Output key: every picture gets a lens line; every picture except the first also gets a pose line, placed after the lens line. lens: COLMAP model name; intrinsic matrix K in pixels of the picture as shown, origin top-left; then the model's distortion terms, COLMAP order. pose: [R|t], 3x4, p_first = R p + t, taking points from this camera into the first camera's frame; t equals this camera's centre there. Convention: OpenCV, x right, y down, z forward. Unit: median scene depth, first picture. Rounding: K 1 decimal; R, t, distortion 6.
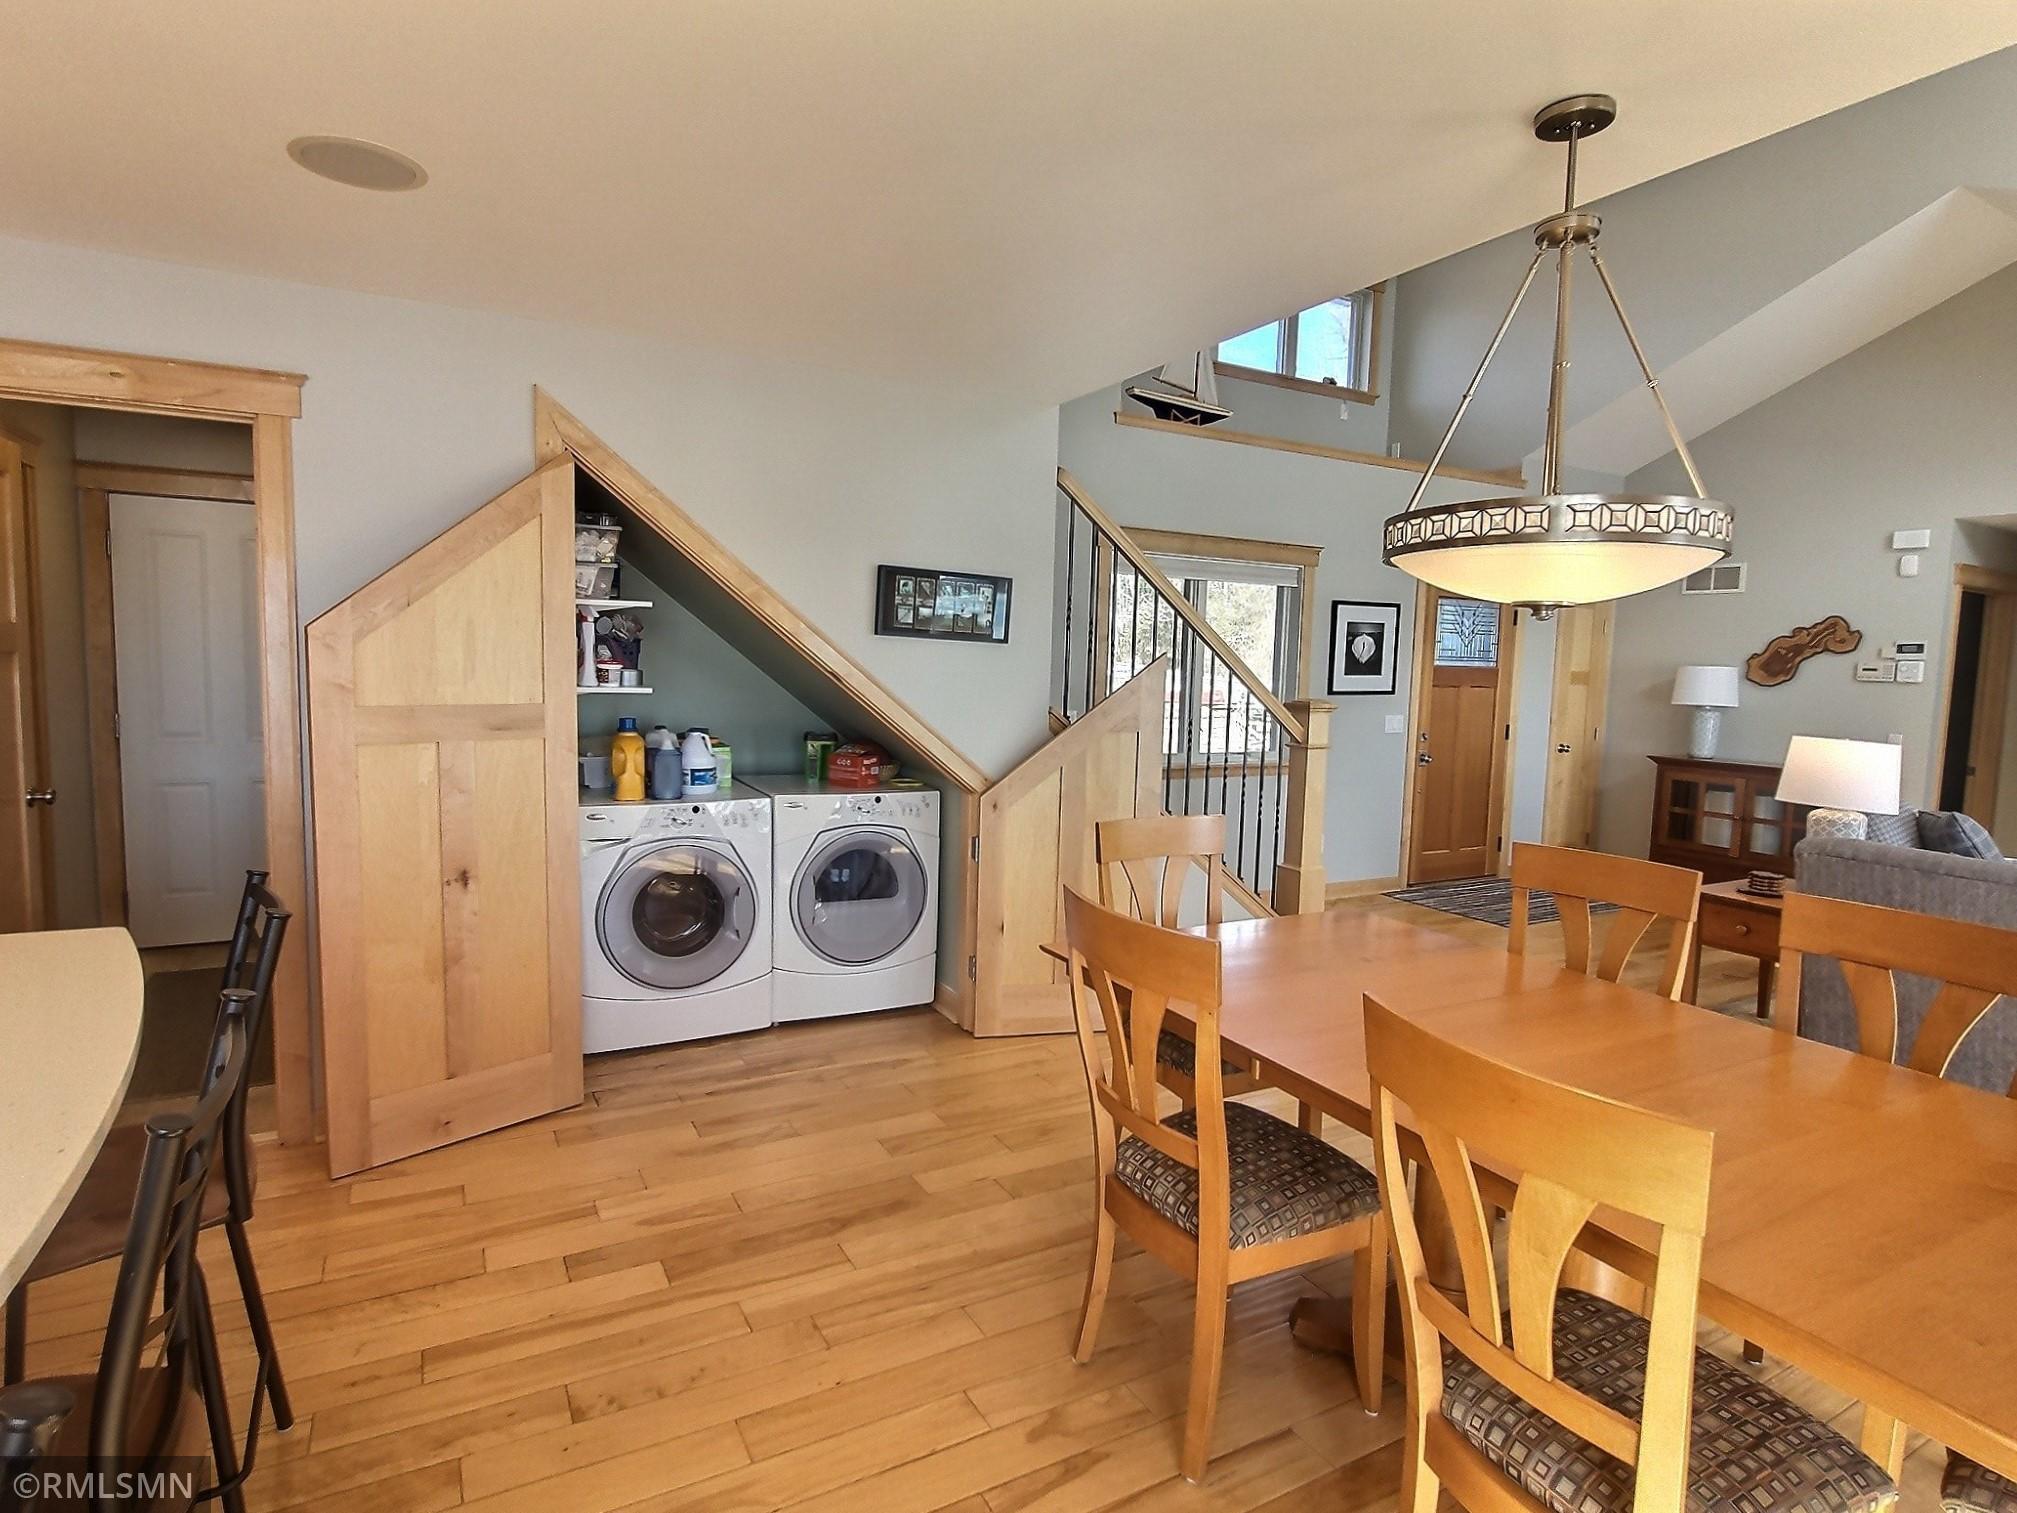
lens RADIAL K [[1041.1, 0, 1015.4], [0, 1041.1, 750.8], [0, 0, 1]] dist [-0.007142, -0.004934]
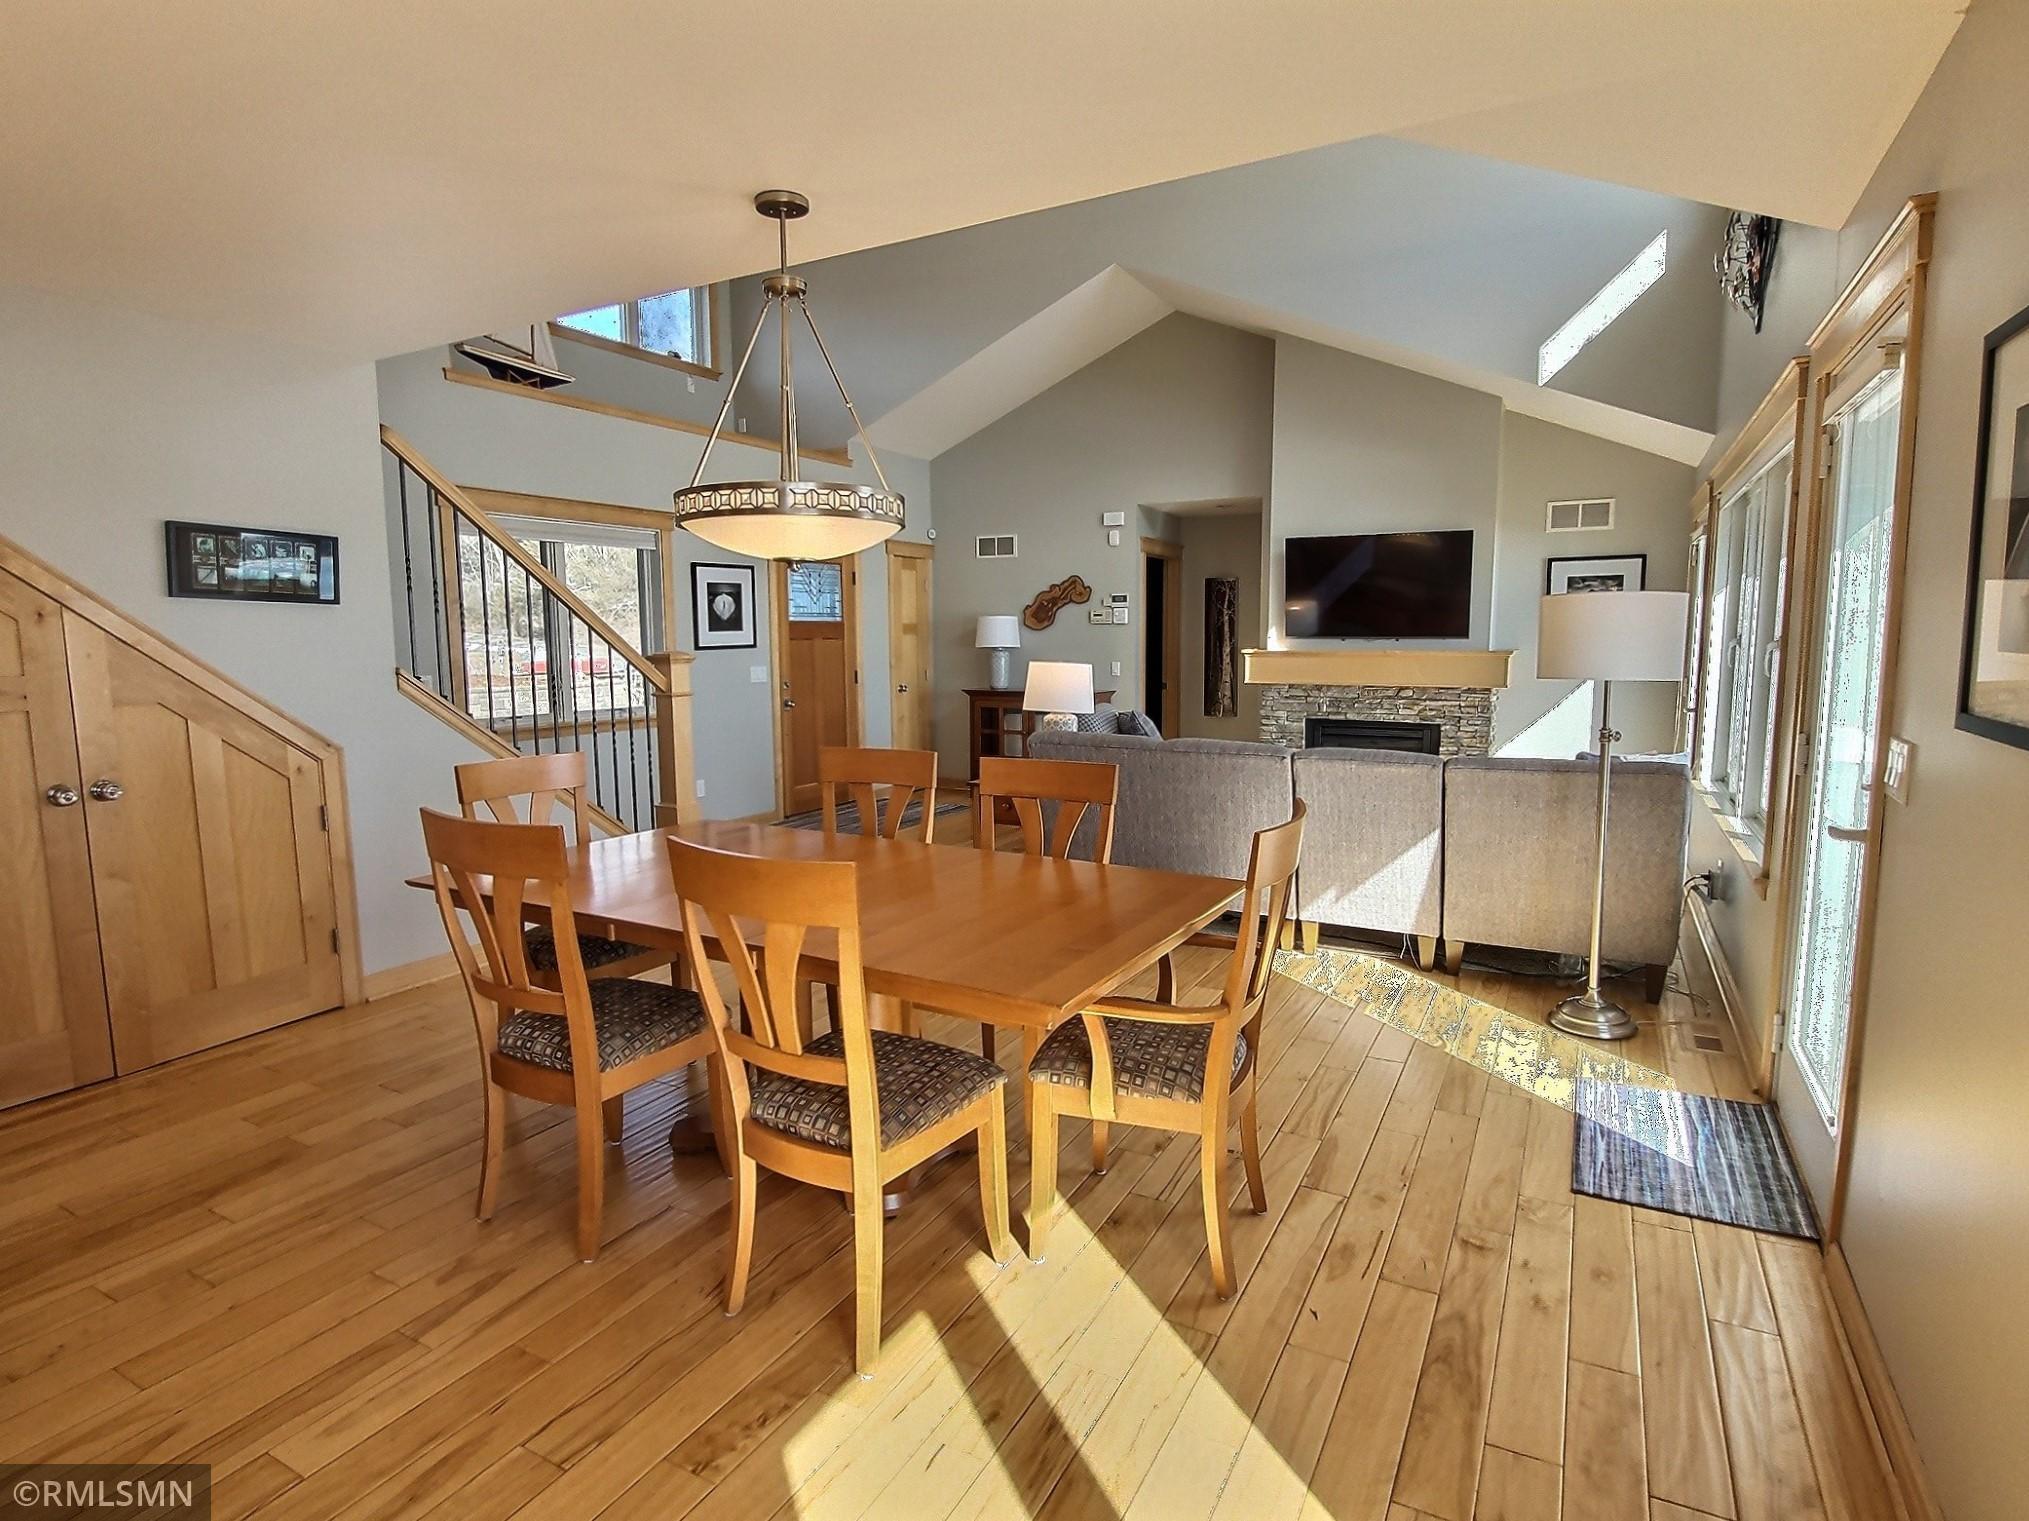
lens RADIAL K [[1047.3, 0, 1024.2], [0, 1047.3, 760.1], [0, 0, 1]] dist [-0.007142, -0.004934]
pose [[0.843126, -0.096072, 0.529063, 0.002587], [0.075343, 0.995310, 0.060670, 0.033424], [-0.532411, -0.011291, 0.846411, -0.183394]]
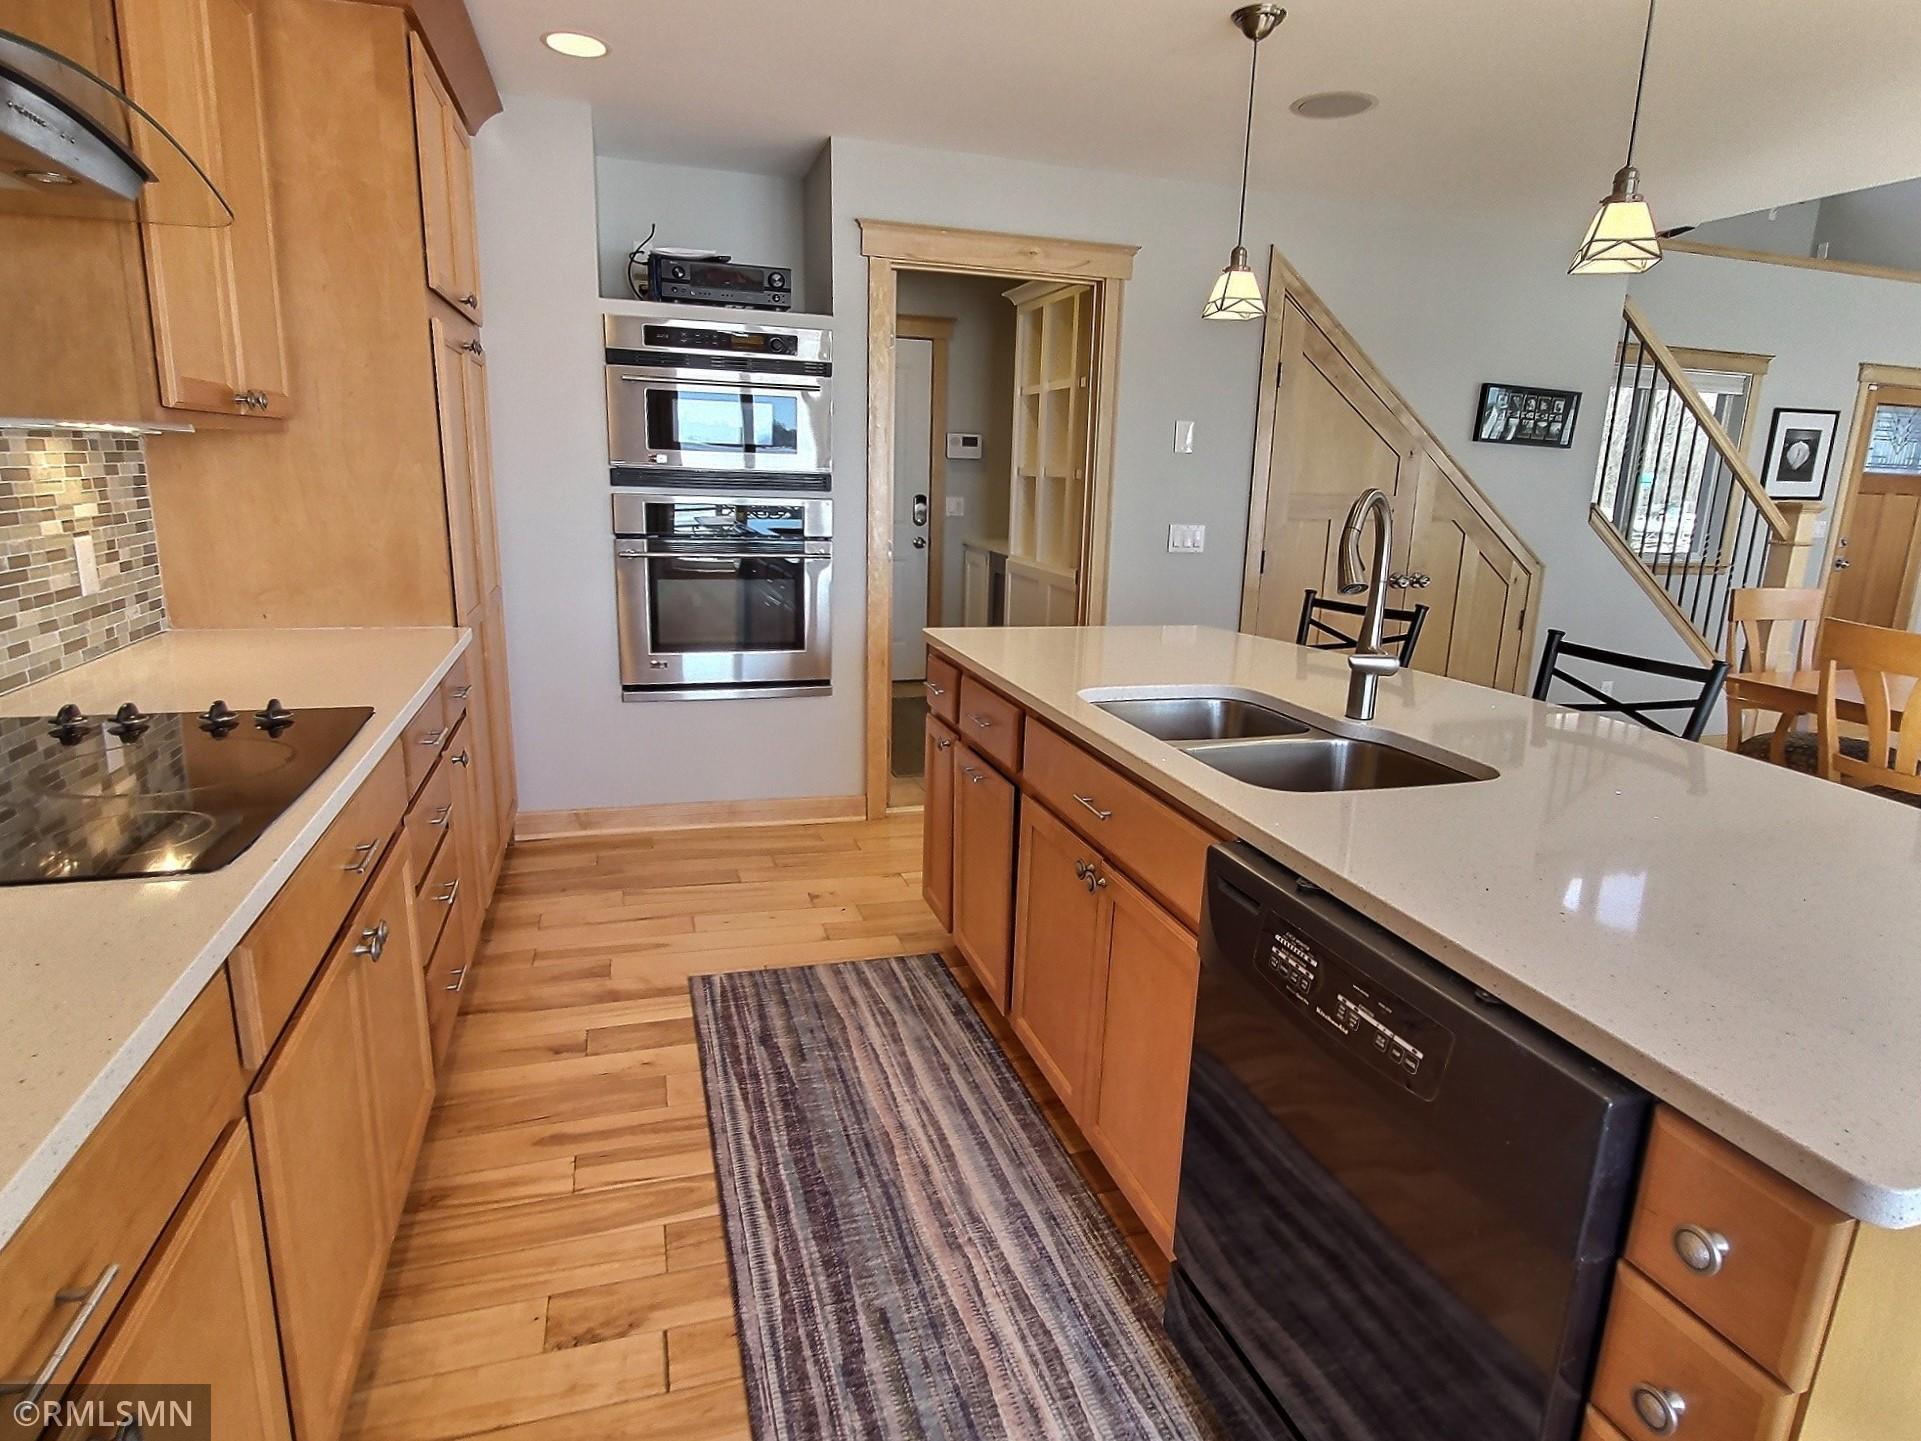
lens RADIAL K [[1082.3, 0, 967.7], [0, 1082.3, 726.9], [0, 0, 1]] dist [-0.020516, 0.000594]
pose [[0.983014, 0.043163, -0.178383, -0.485421], [-0.016413, 0.988732, 0.148794, 0.043947], [0.182796, -0.143338, 0.972646, -0.403731]]
